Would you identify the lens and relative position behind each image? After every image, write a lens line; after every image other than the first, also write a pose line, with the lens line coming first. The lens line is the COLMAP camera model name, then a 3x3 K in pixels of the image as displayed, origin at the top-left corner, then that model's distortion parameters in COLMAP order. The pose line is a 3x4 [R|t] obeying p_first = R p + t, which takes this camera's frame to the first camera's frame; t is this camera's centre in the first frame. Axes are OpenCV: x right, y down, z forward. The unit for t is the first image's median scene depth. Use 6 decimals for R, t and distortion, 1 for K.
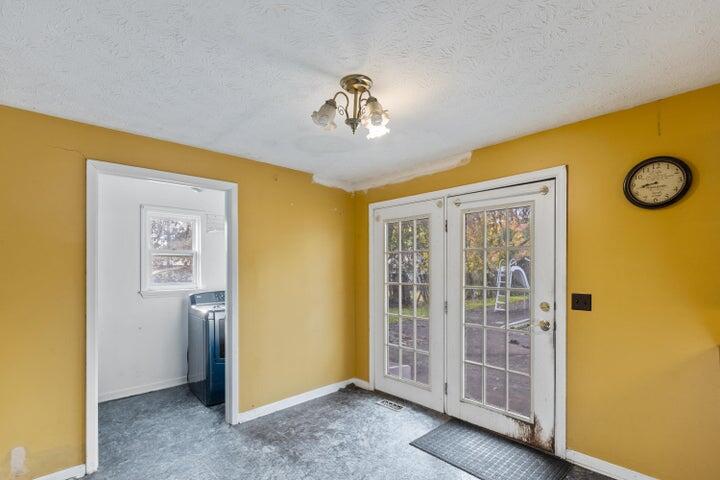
lens RADIAL K [[336.1, 0, 359.6], [0, 336.1, 269.1], [0, 0, 1]] dist [0.001654, 0.000249]
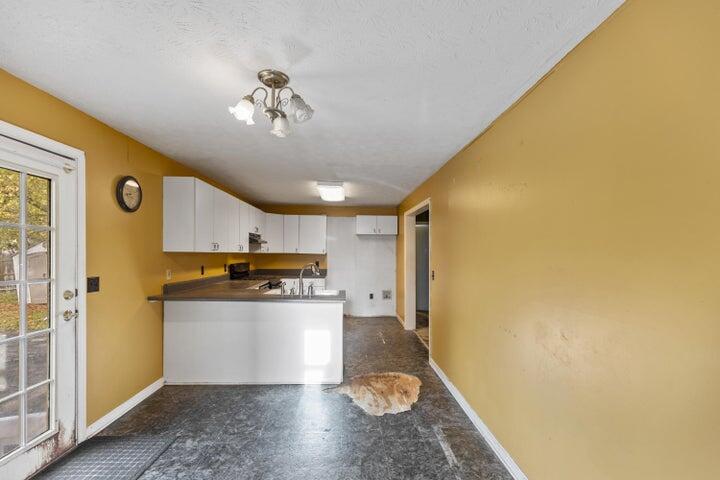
lens RADIAL K [[326.4, 0, 360.4], [0, 326.4, 256.2], [0, 0, 1]] dist [0.000079, -0.000172]
pose [[-0.748187, -0.006259, 0.663459, -0.631208], [-0.001087, 0.999966, 0.008208, -0.002797], [-0.663488, 0.005420, -0.748168, 1.115517]]
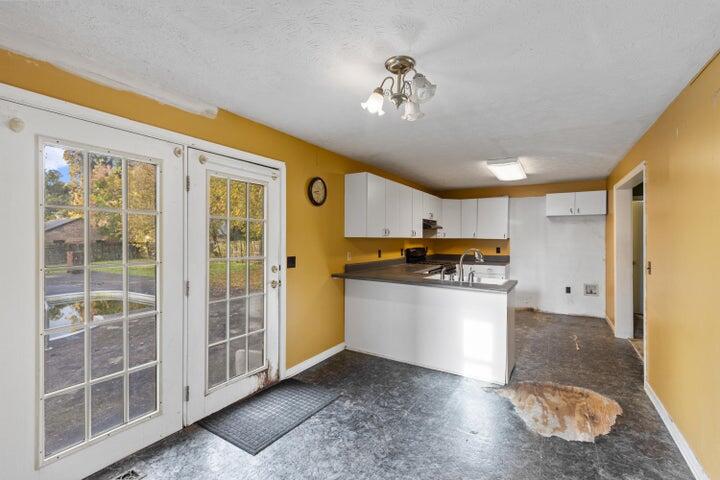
lens RADIAL K [[319.1, 0, 360.0], [0, 319.1, 240.0], [0, 0, 1]] dist [-0.002144, -0.000447]
pose [[-0.251584, -0.002655, 0.967832, -0.671340], [0.001036, 0.999995, 0.003013, -0.000592], [-0.967835, 0.001761, -0.251580, 0.970709]]
